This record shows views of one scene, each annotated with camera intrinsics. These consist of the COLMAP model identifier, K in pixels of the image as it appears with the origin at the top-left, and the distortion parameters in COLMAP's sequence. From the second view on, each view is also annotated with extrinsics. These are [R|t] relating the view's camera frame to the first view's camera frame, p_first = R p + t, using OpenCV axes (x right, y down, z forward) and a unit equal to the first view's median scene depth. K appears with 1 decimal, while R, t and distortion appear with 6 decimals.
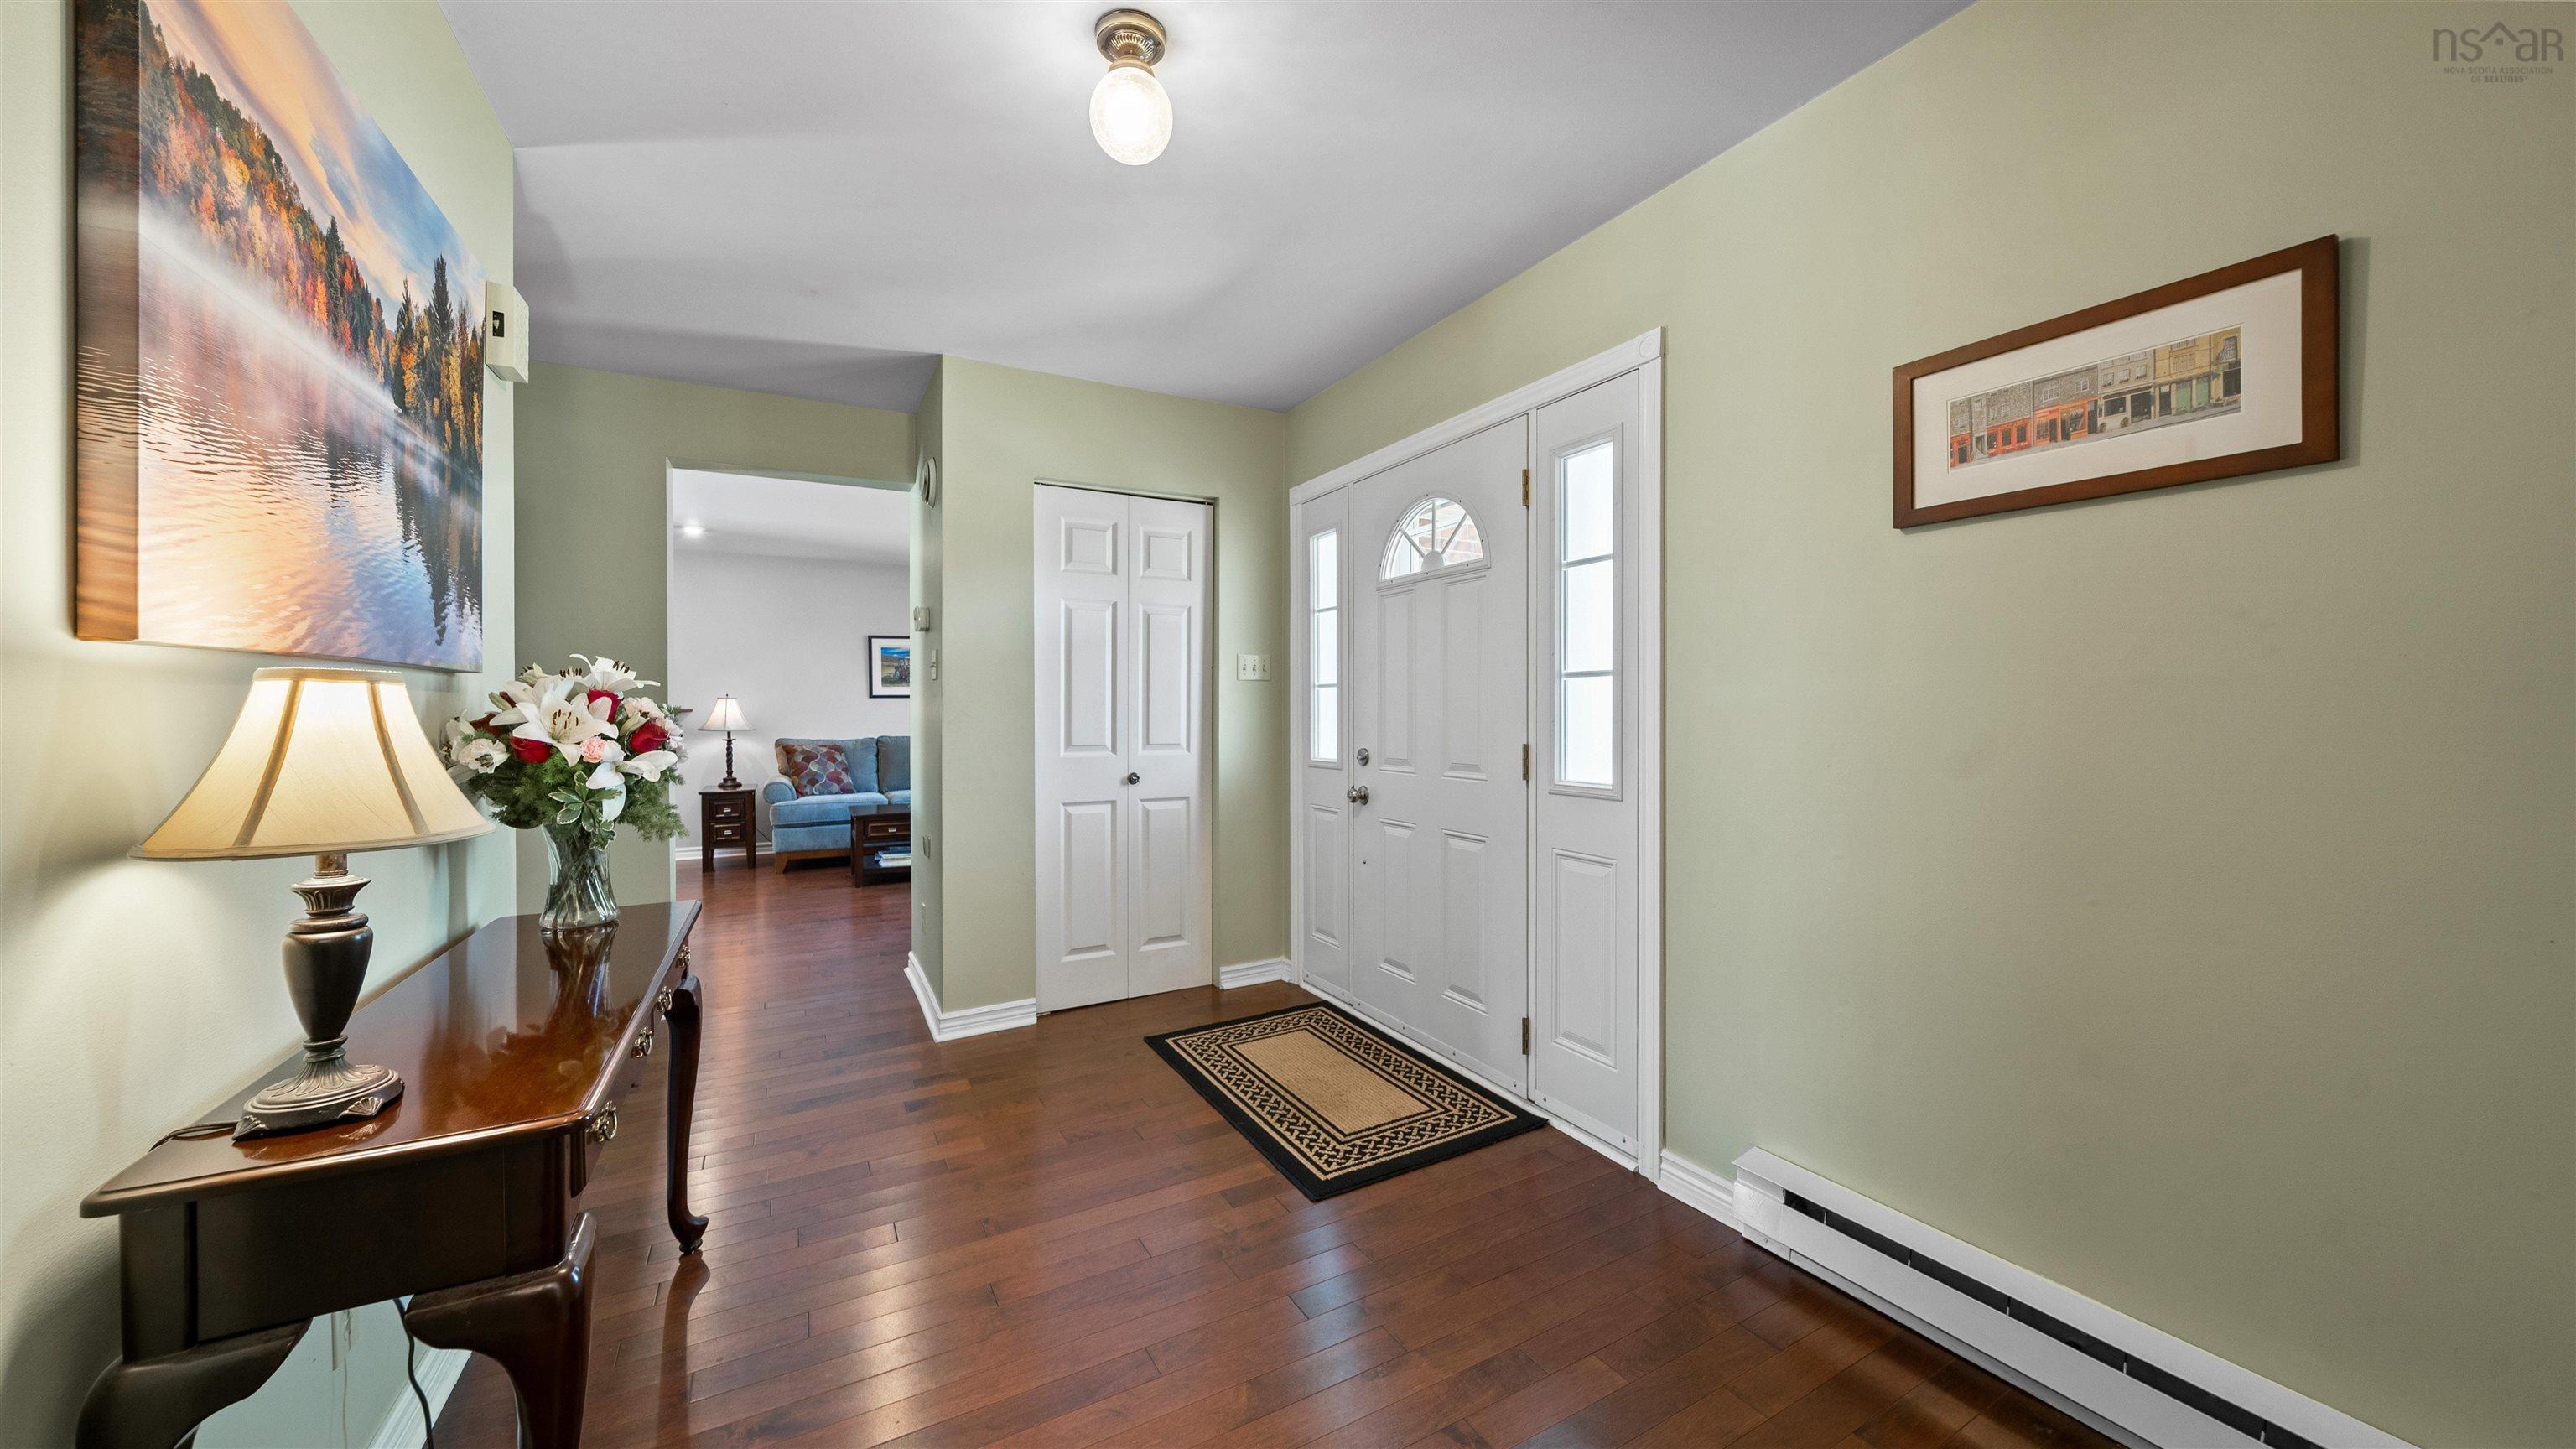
lens RADIAL K [[891.3, 0, 1288.6], [0, 891.3, 710.7], [0, 0, 1]] dist [-0.006095, 0.000140]
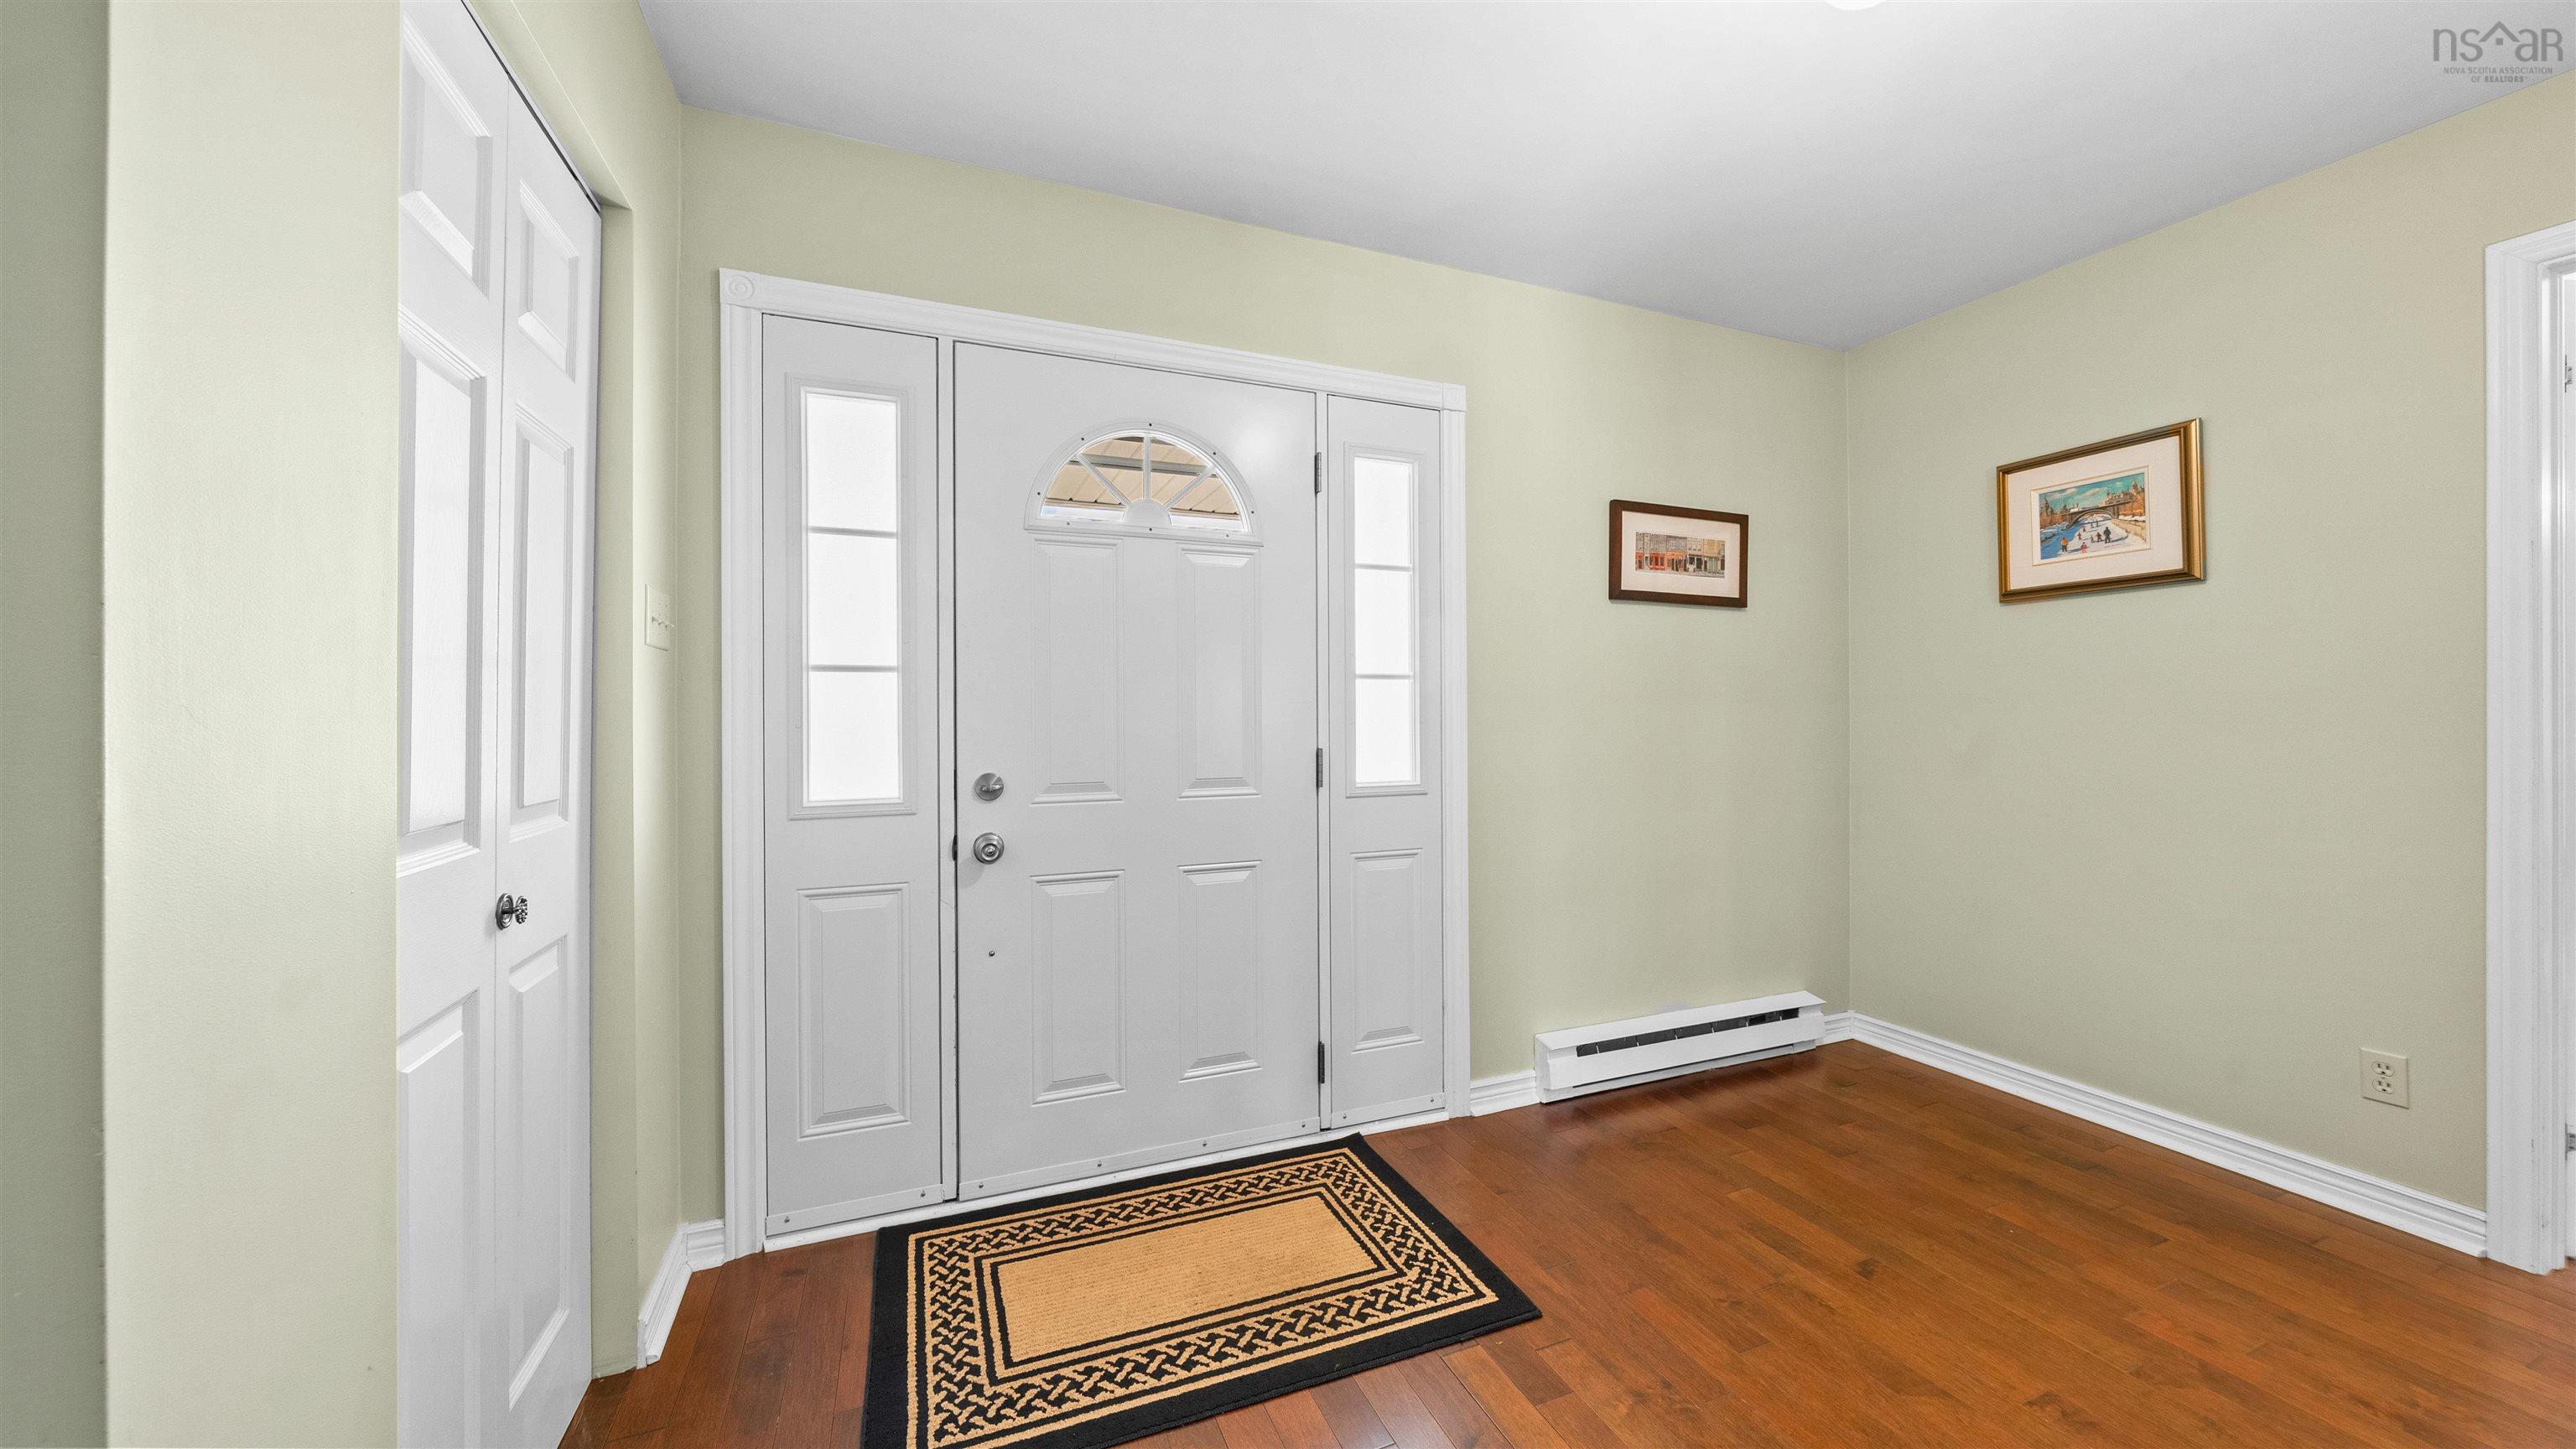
lens RADIAL K [[891.3, 0, 1271.5], [0, 891.3, 710.6], [0, 0, 1]] dist [-0.006095, 0.000140]
pose [[0.128022, 0.002083, 0.991769, -0.637327], [0.004066, 0.999988, -0.002625, 0.000022], [-0.991763, 0.004369, 0.128012, 0.896612]]
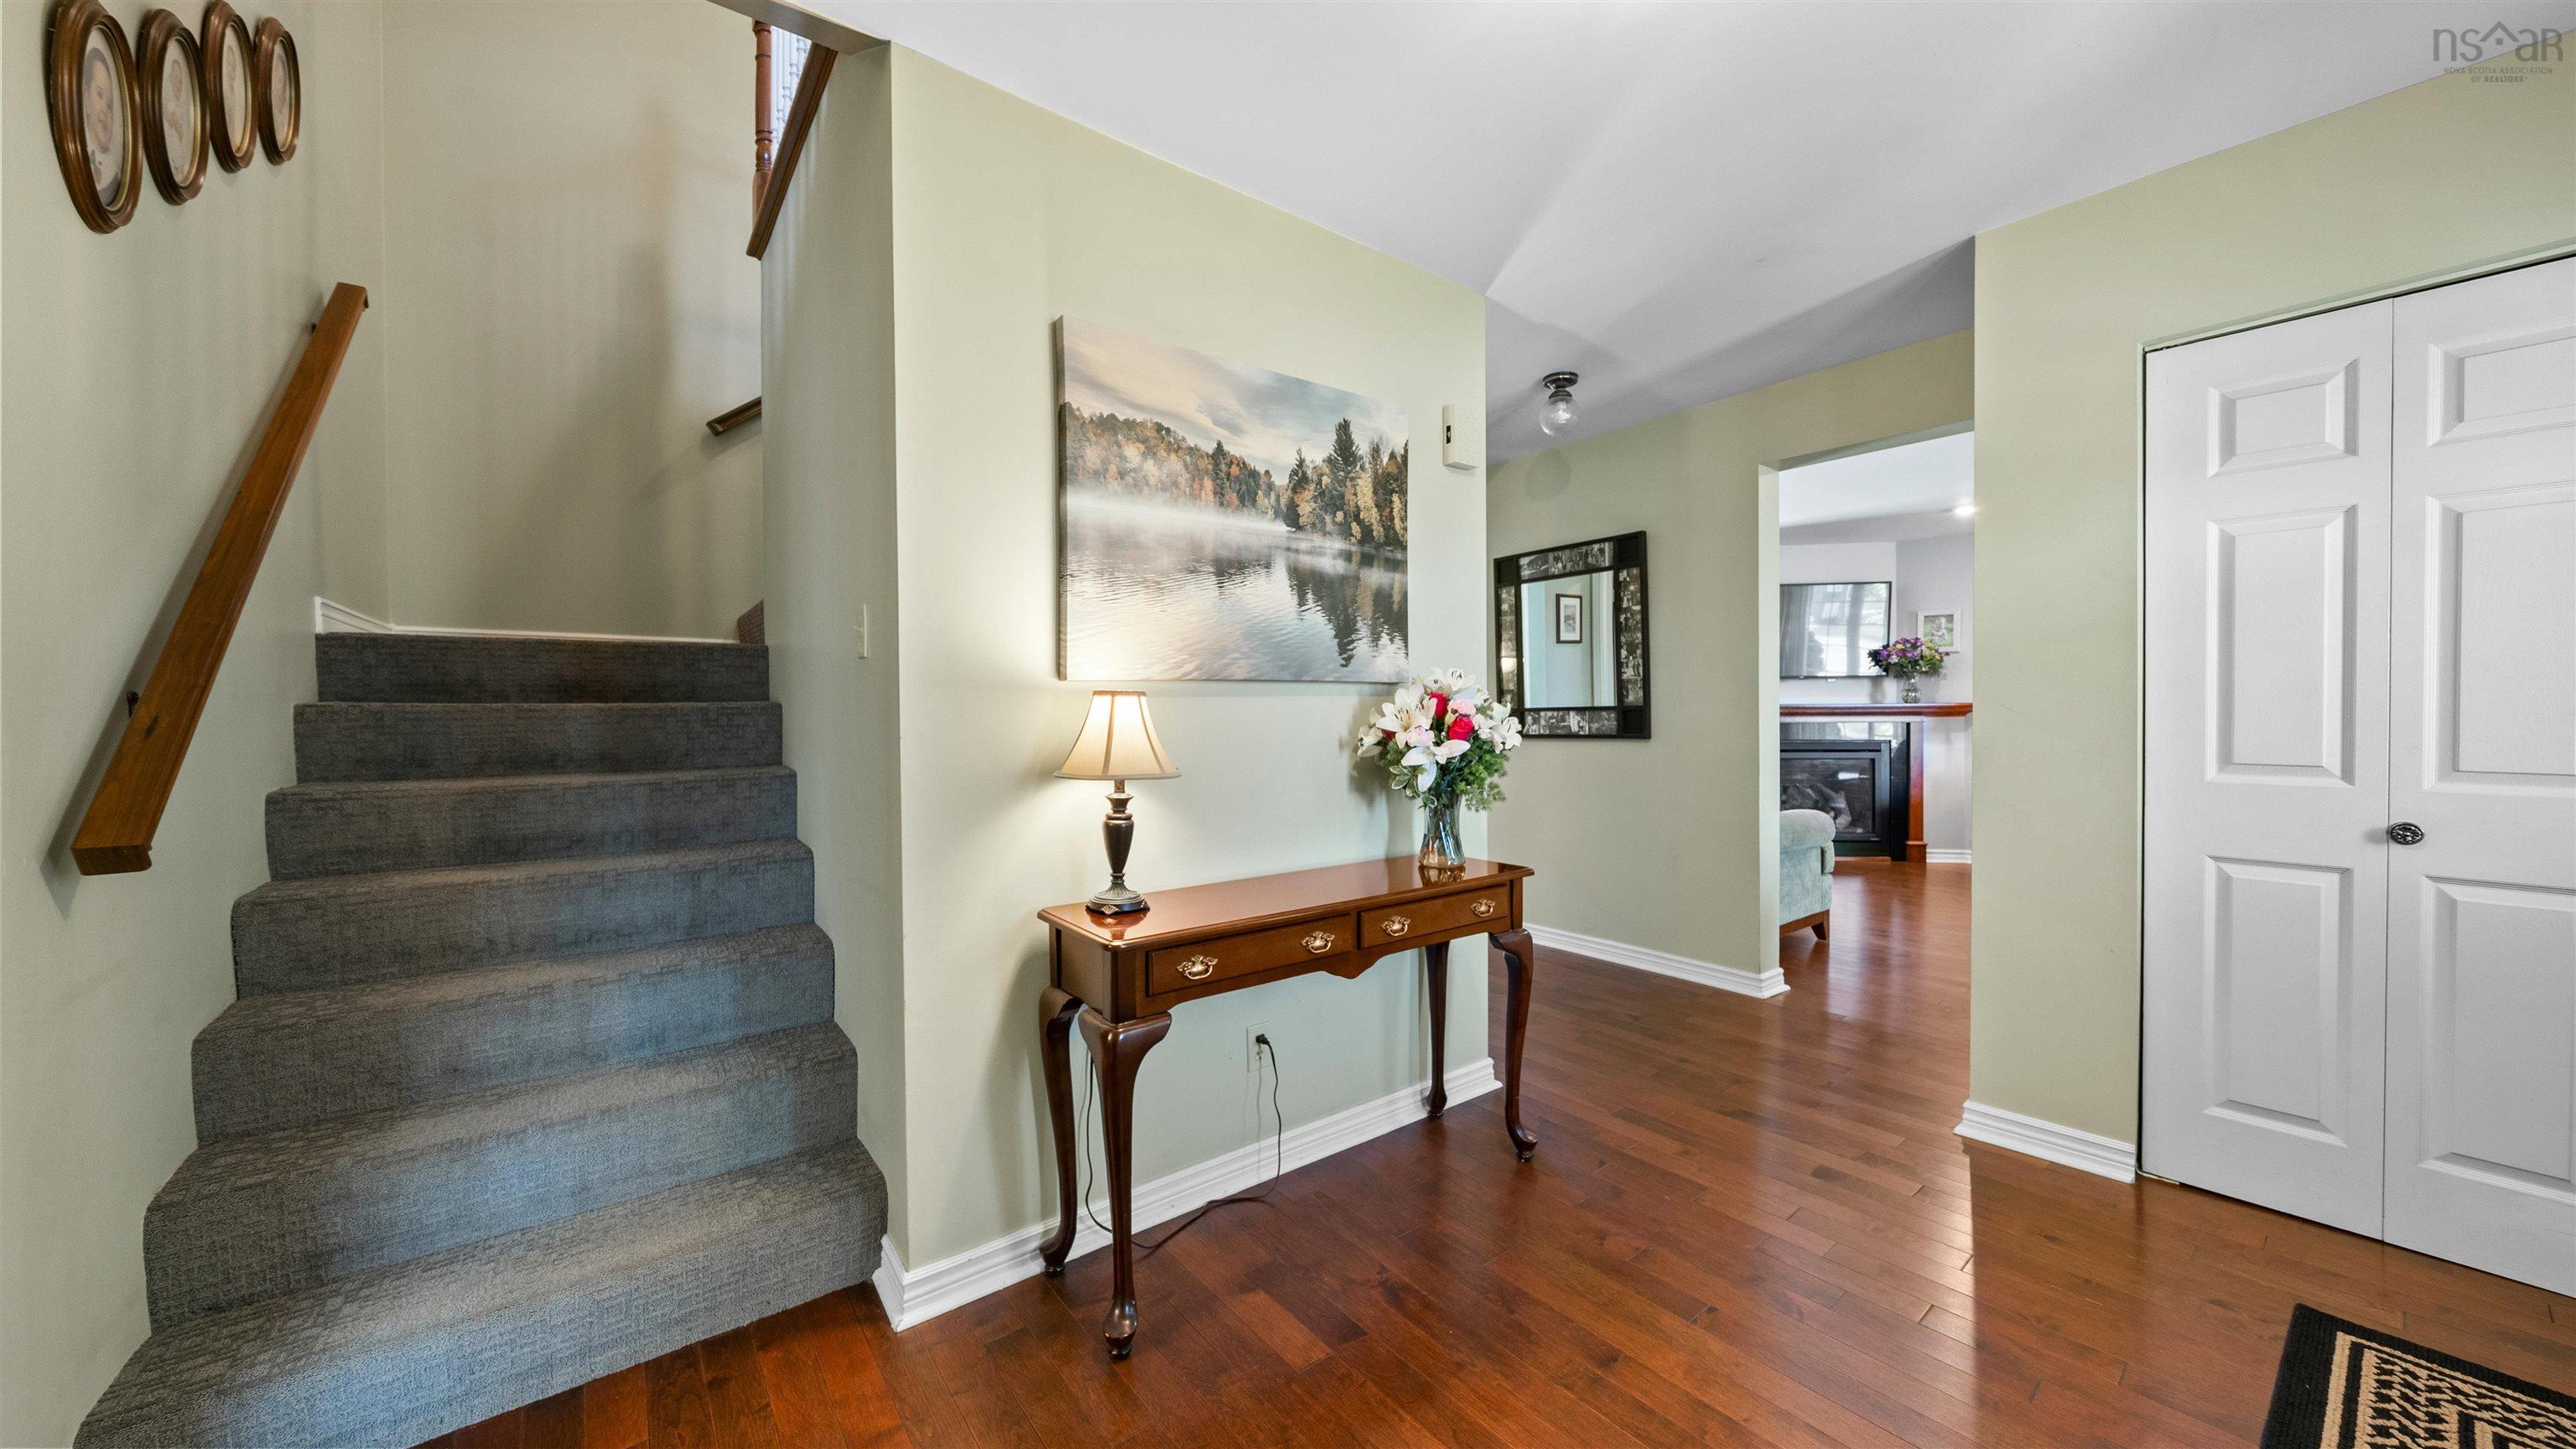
lens RADIAL K [[891.3, 0, 1284.0], [0, 891.3, 718.4], [0, 0, 1]] dist [-0.006095, 0.000140]
pose [[0.146964, 0.012643, -0.989061, 0.327488], [0.004148, 0.999902, 0.013398, -0.002337], [0.989133, -0.006071, 0.146897, 0.362198]]
